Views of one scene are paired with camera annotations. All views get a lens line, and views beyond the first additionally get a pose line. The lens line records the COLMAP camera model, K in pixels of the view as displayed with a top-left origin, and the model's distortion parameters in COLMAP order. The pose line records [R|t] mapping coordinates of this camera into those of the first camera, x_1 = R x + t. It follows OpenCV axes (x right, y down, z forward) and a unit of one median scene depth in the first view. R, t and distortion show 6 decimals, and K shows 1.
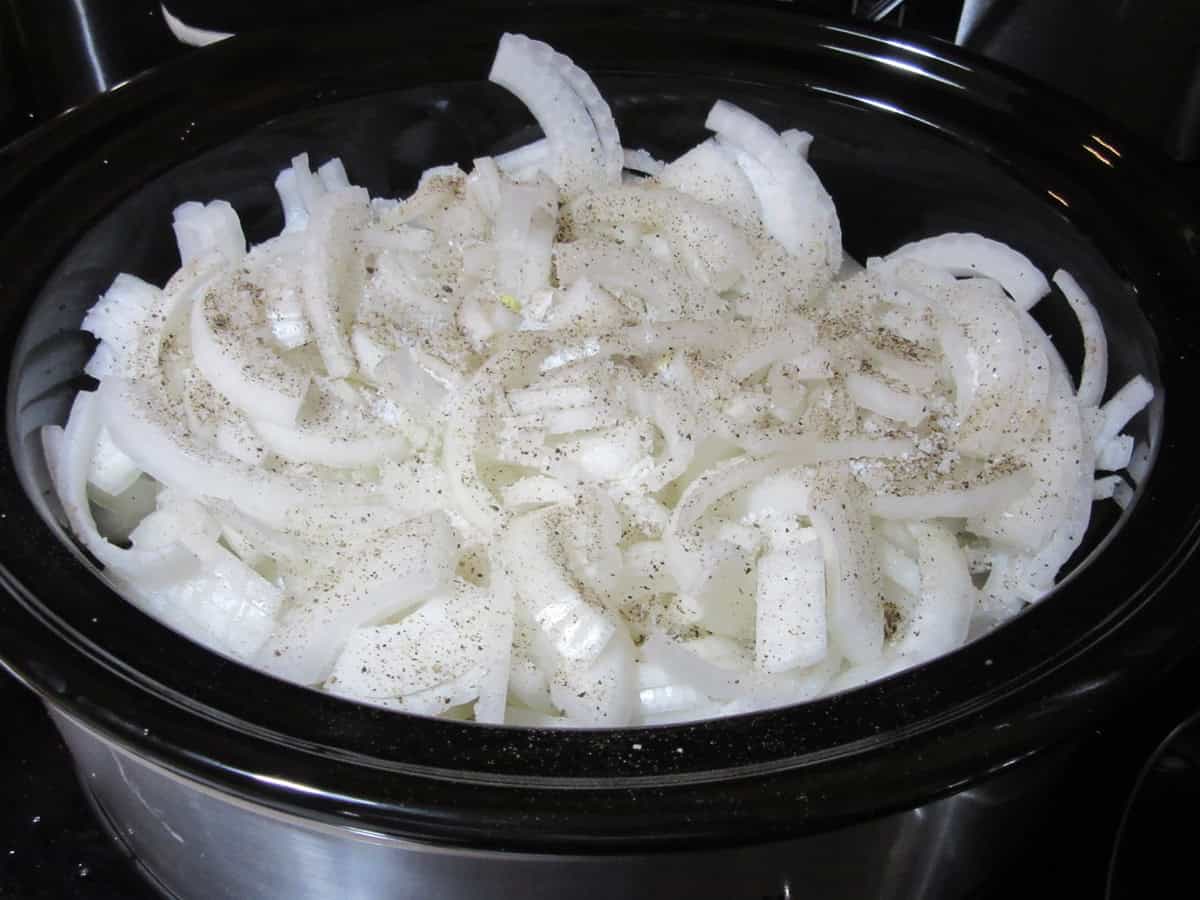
lens RADIAL K [[1377.8, 0, 600.0], [0, 1377.8, 450.0], [0, 0, 1]] dist [-0.076302, 0.015071]
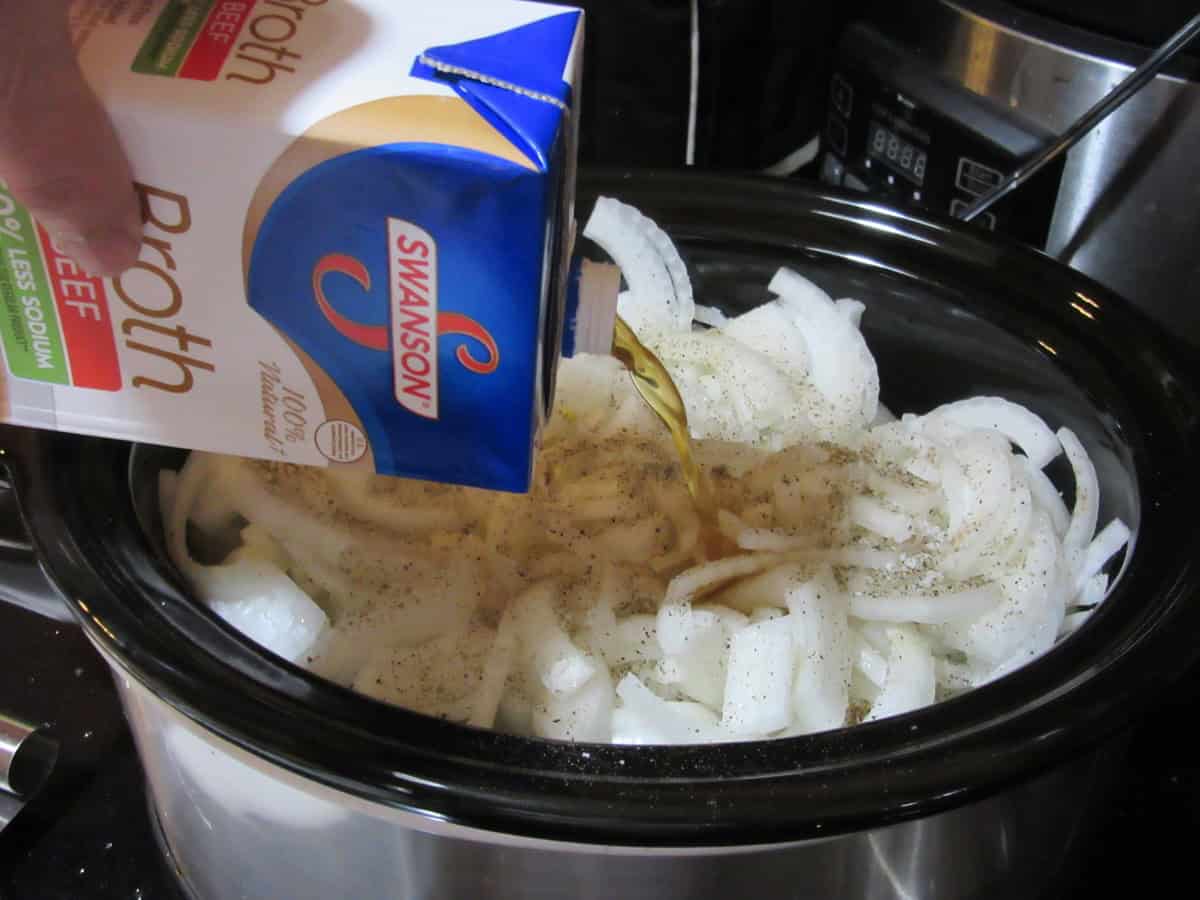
lens RADIAL K [[1377.8, 0, 600.0], [0, 1377.8, 450.0], [0, 0, 1]] dist [-0.076302, 0.015071]
pose [[0.986215, 0.092318, -0.137319, 0.130795], [-0.114086, 0.980469, -0.160201, 0.112117], [0.119848, 0.173659, 0.977486, -0.126931]]
